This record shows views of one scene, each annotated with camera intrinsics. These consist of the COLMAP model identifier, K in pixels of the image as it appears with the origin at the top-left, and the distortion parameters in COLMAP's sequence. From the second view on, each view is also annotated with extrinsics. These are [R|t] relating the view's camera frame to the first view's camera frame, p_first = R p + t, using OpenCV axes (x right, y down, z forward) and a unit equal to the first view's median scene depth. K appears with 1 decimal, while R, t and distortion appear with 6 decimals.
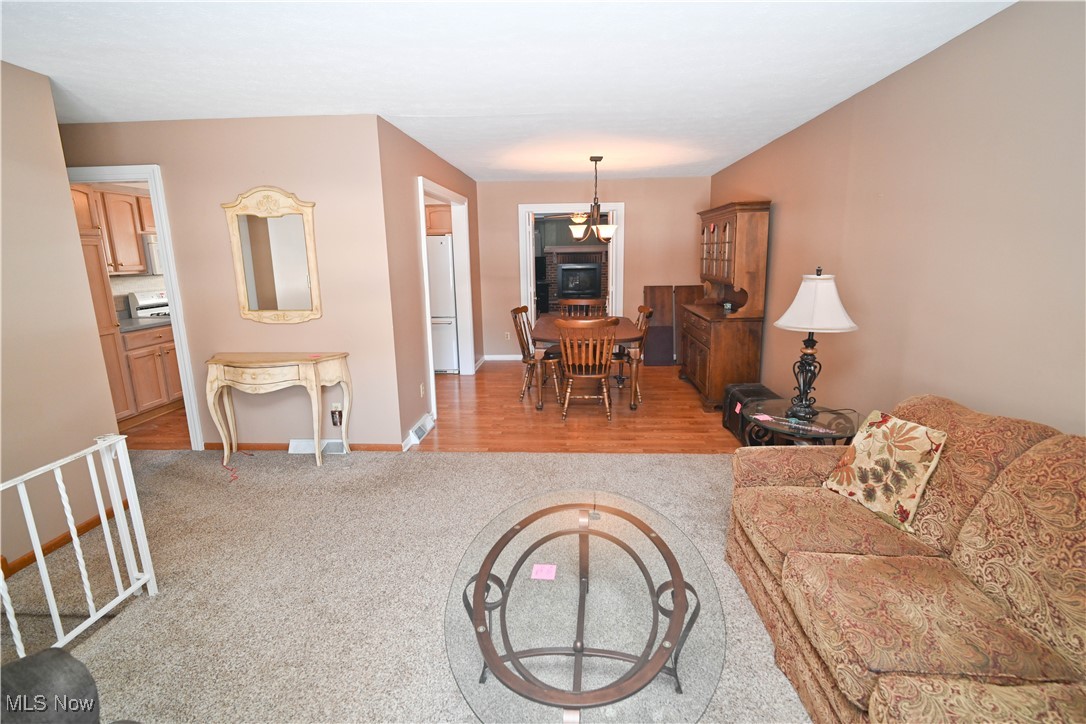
lens RADIAL K [[511.7, 0, 555.9], [0, 511.7, 363.3], [0, 0, 1]] dist [-0.000410, -0.000157]
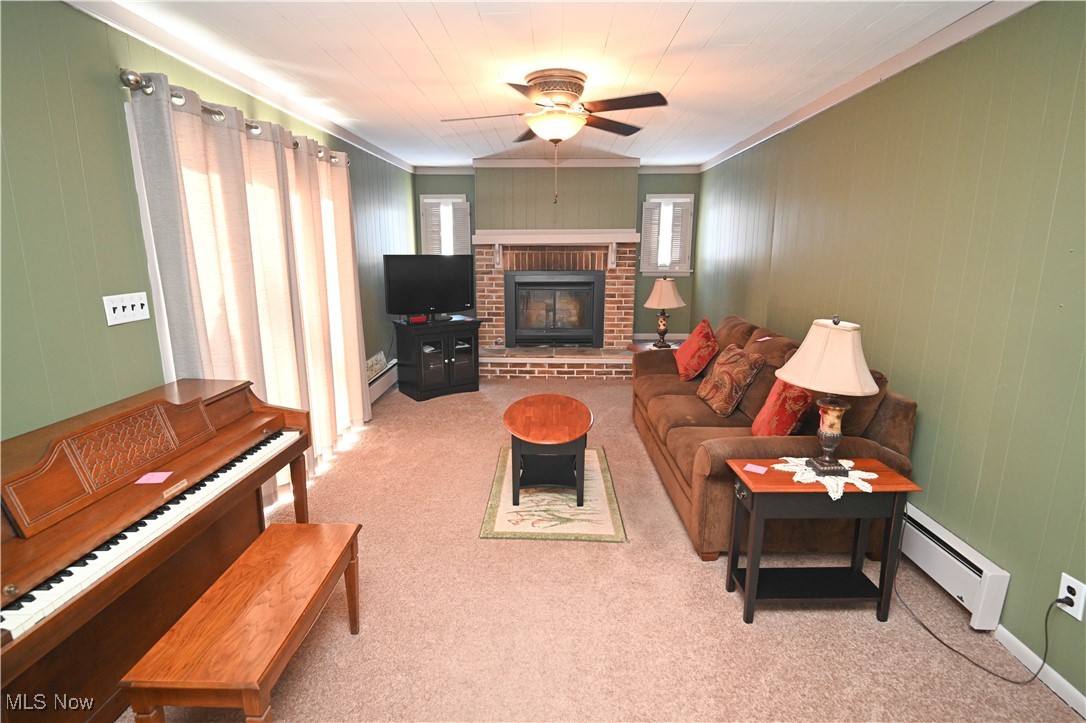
lens RADIAL K [[527.4, 0, 538.6], [0, 527.4, 364.7], [0, 0, 1]] dist [0.000155, -0.000247]
pose [[0.999816, 0.007530, 0.017661, 0.065352], [-0.007686, 0.999932, 0.008761, -0.319771], [-0.017594, -0.008895, 0.999806, 1.485085]]
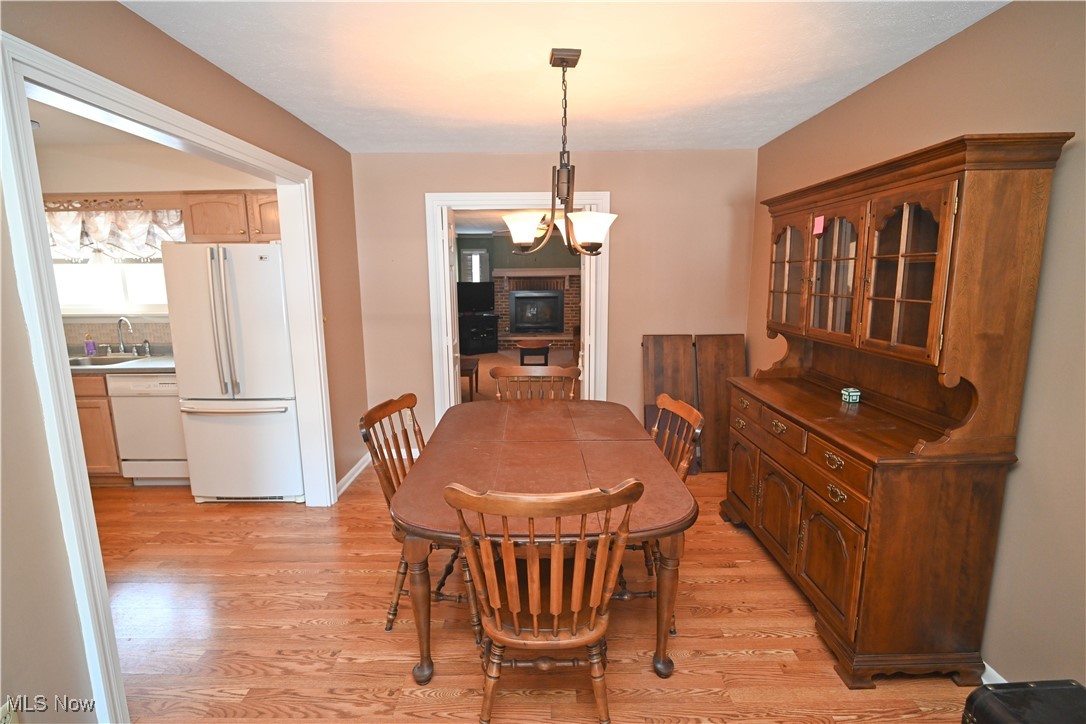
lens RADIAL K [[506.1, 0, 543.0], [0, 506.1, 362.0], [0, 0, 1]] dist [-0.003980, -0.001140]
pose [[0.998648, -0.002287, 0.051931, 0.037852], [0.004638, 0.998968, -0.045191, -0.128945], [-0.051774, 0.045371, 0.997628, 0.587877]]
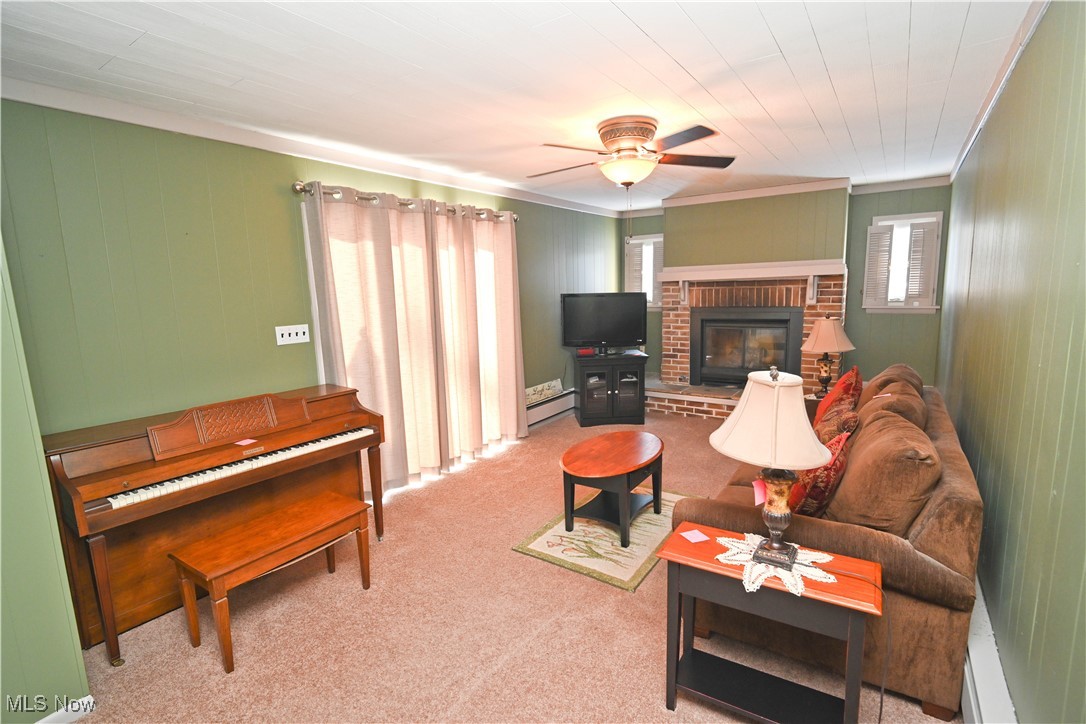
lens RADIAL K [[515.0, 0, 541.4], [0, 515.0, 373.6], [0, 0, 1]] dist [0.000005, -0.000317]
pose [[0.851391, 0.076919, -0.518861, 0.331746], [-0.093441, 0.995608, -0.005732, -0.335608], [0.516142, 0.053363, 0.854839, 1.531329]]
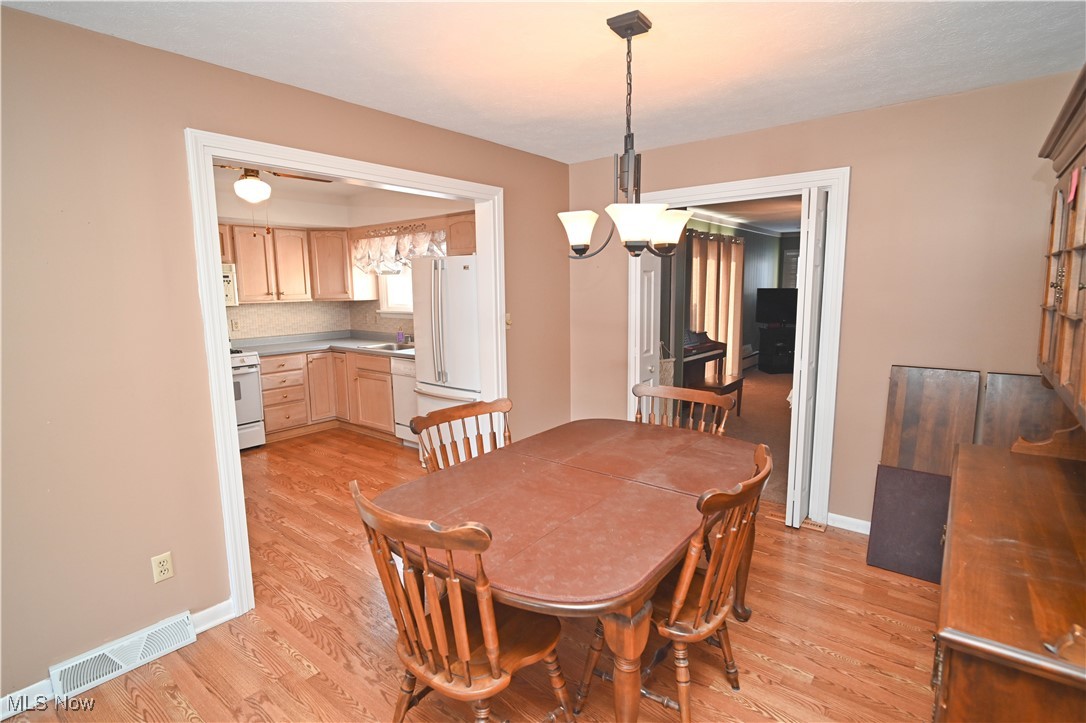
lens RADIAL K [[535.3, 0, 546.6], [0, 535.3, 358.8], [0, 0, 1]] dist [-0.002264, -0.000729]
pose [[0.810515, 0.083827, -0.579688, 0.268241], [-0.123262, 0.991953, -0.028901, -0.149435], [0.572600, 0.094878, 0.814326, 0.677176]]
